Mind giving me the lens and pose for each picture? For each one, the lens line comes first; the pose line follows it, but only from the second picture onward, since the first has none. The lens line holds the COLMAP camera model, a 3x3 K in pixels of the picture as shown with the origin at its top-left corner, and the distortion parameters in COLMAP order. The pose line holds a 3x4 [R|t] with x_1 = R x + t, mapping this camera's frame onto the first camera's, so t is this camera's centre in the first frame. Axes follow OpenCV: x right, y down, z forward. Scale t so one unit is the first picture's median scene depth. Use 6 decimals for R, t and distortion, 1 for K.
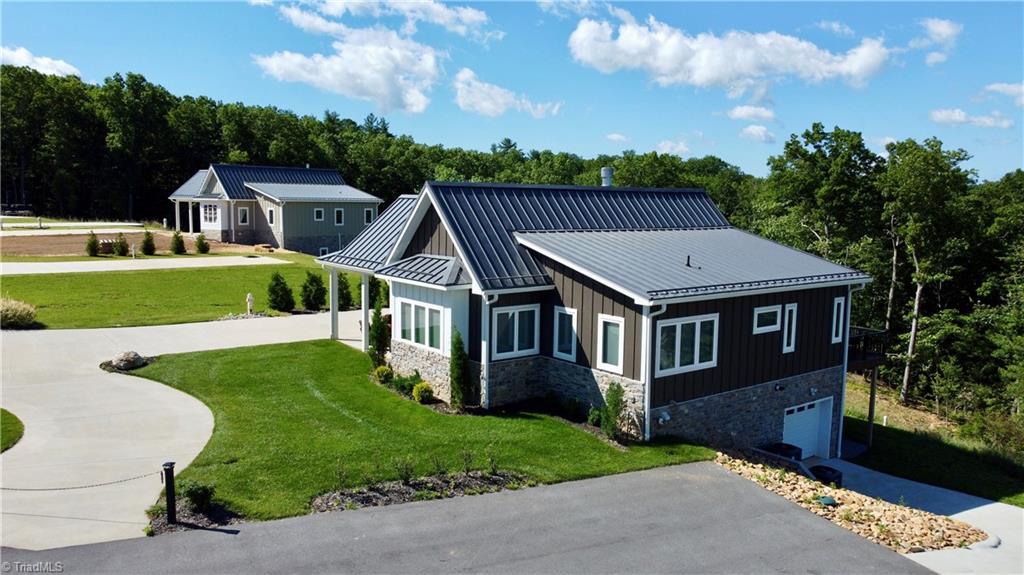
lens RADIAL K [[791.0, 0, 512.0], [0, 791.0, 287.5], [0, 0, 1]] dist [0.004273, -0.000906]
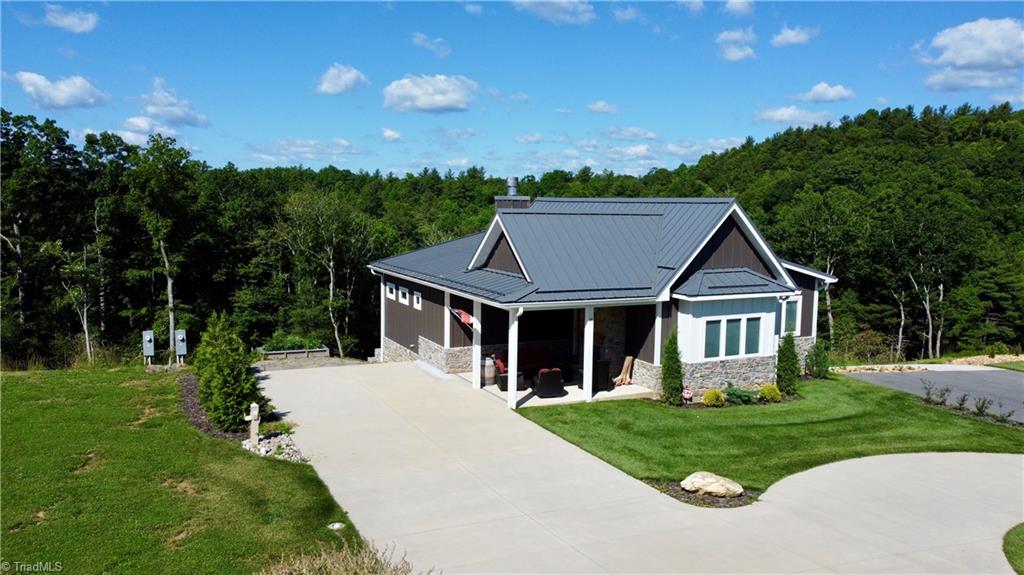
lens RADIAL K [[791.0, 0, 512.0], [0, 791.0, 287.5], [0, 0, 1]] dist [0.004273, -0.000906]
pose [[0.205385, -0.120000, 0.971297, -1.163059], [0.101365, 0.989725, 0.100843, -0.149659], [-0.973418, 0.077744, 0.215438, 1.045797]]
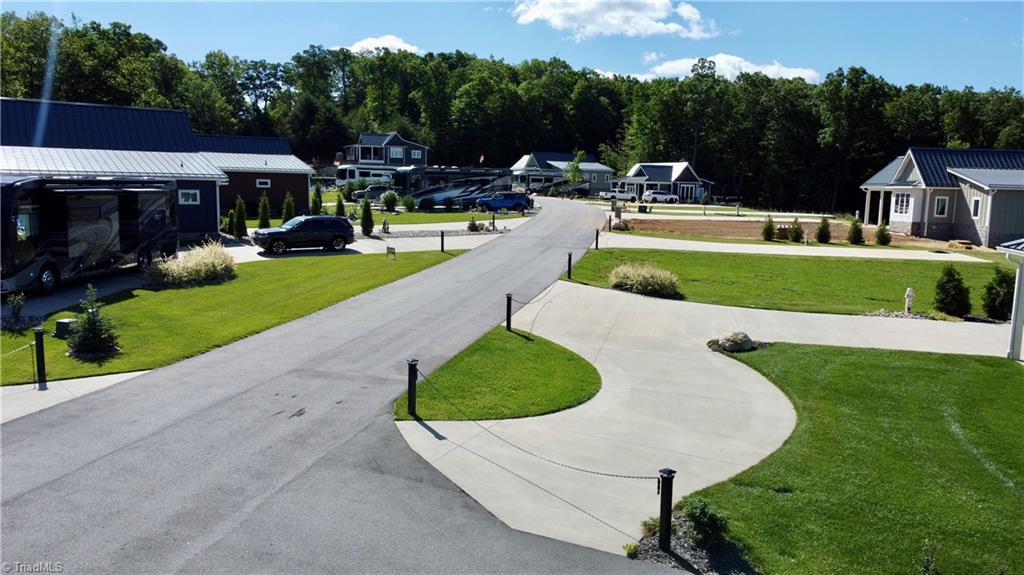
lens RADIAL K [[778.0, 0, 512.0], [0, 778.0, 287.5], [0, 0, 1]] dist [0.000251, -0.001573]
pose [[0.650369, 0.097690, -0.753311, 0.003084], [-0.101940, 0.993950, 0.040887, 0.022310], [0.752747, 0.050201, 0.656393, 0.241779]]
